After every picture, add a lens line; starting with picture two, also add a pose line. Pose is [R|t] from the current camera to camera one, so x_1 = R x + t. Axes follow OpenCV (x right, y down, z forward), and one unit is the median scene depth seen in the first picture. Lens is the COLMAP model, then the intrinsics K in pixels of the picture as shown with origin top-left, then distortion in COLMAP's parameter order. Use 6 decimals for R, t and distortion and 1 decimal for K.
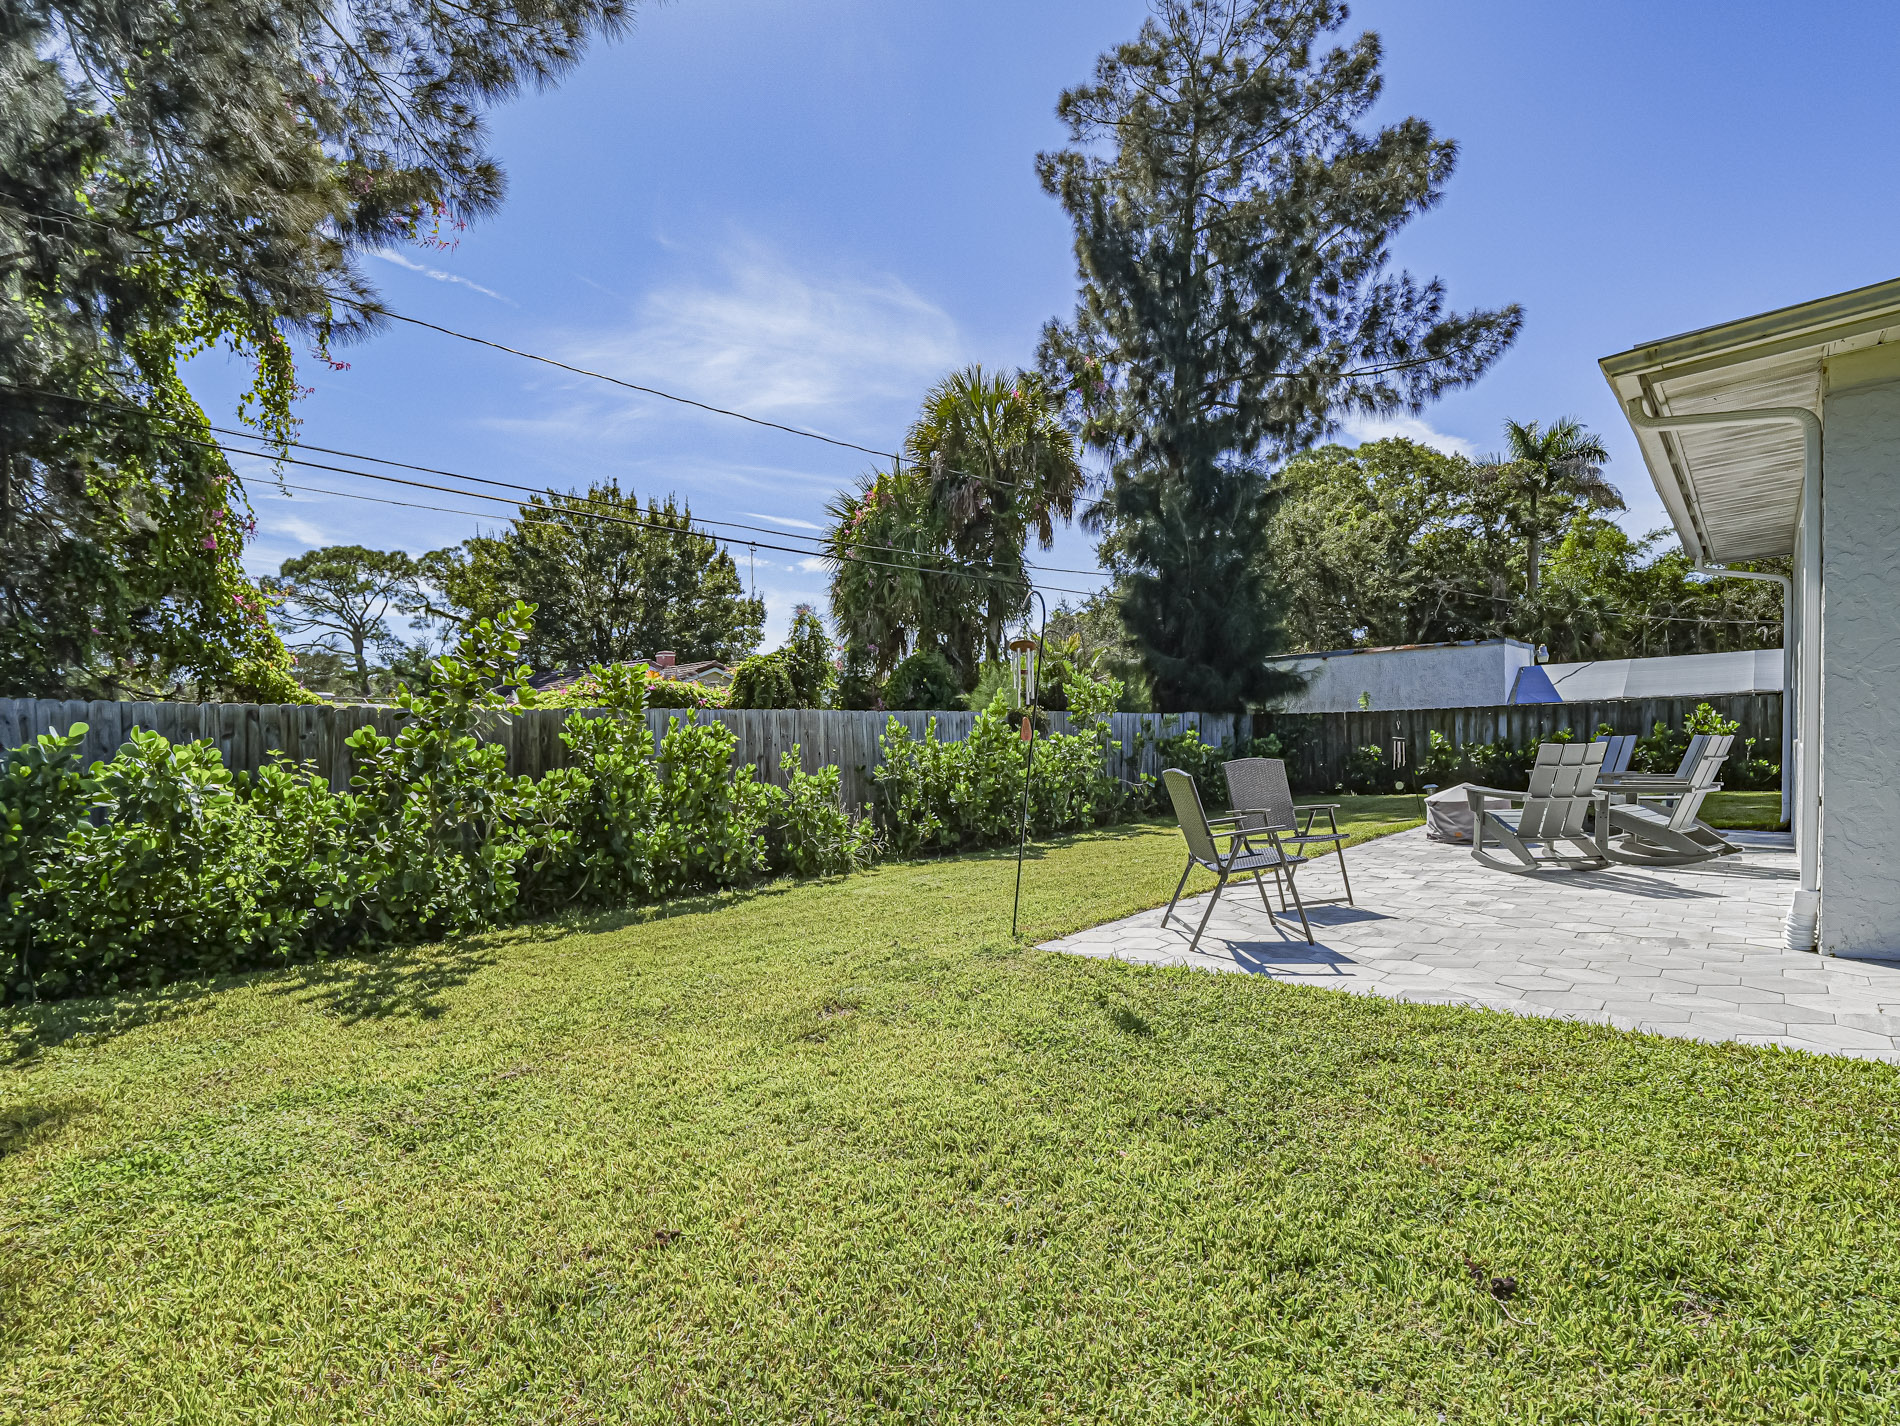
lens RADIAL K [[904.1, 0, 955.1], [0, 904.1, 776.3], [0, 0, 1]] dist [-0.015953, -0.000687]
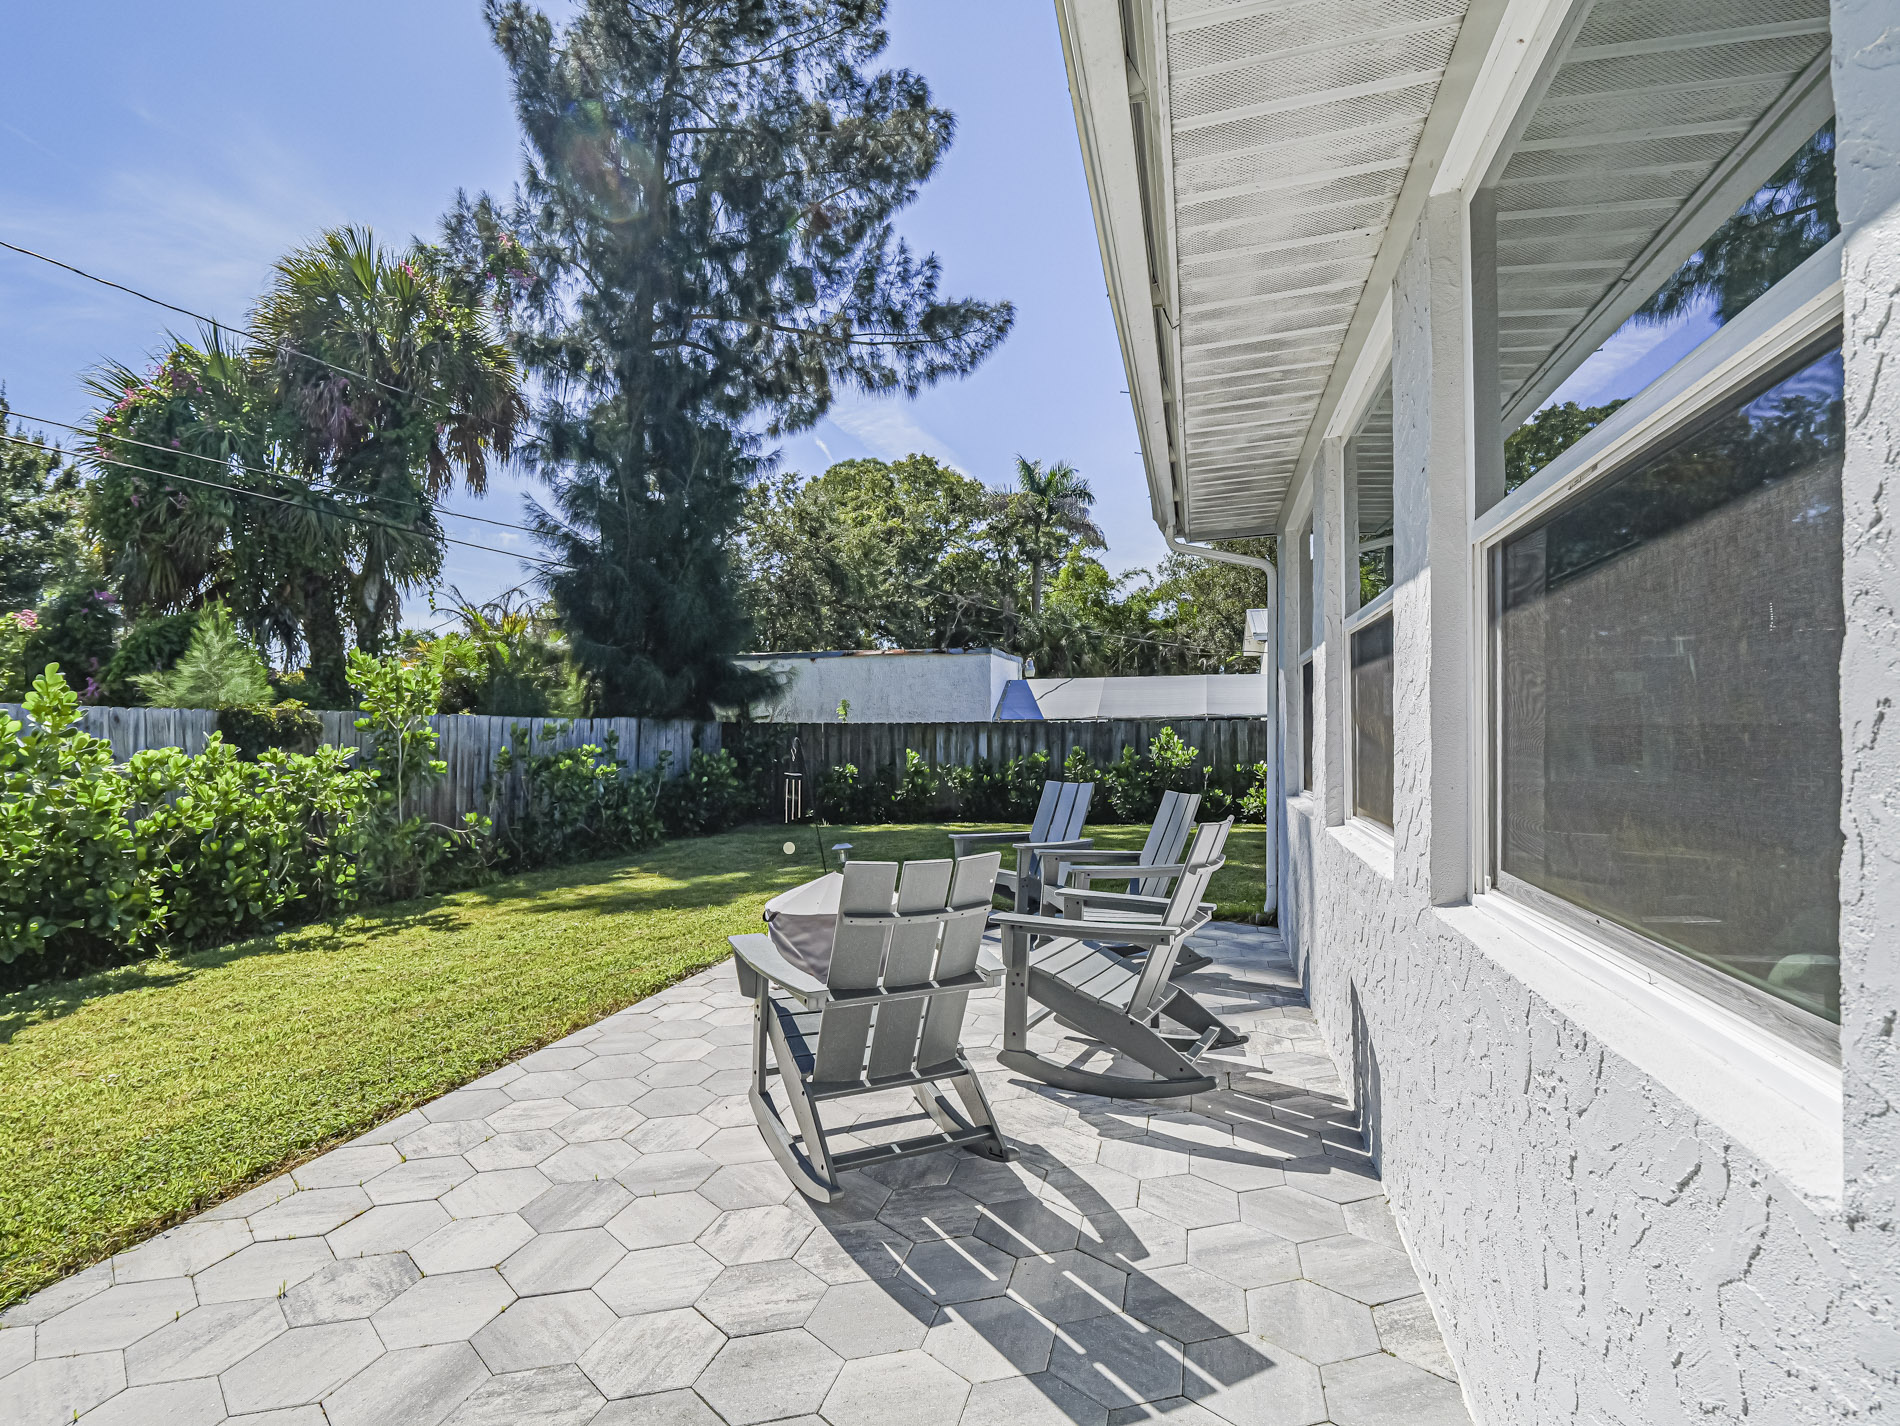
lens RADIAL K [[912.4, 0, 939.1], [0, 912.4, 749.5], [0, 0, 1]] dist [-0.010431, -0.000134]
pose [[0.896666, 0.018598, 0.442317, 0.129833], [-0.005672, 0.999518, -0.030530, -0.017884], [-0.442672, 0.024866, 0.896339, 0.160645]]
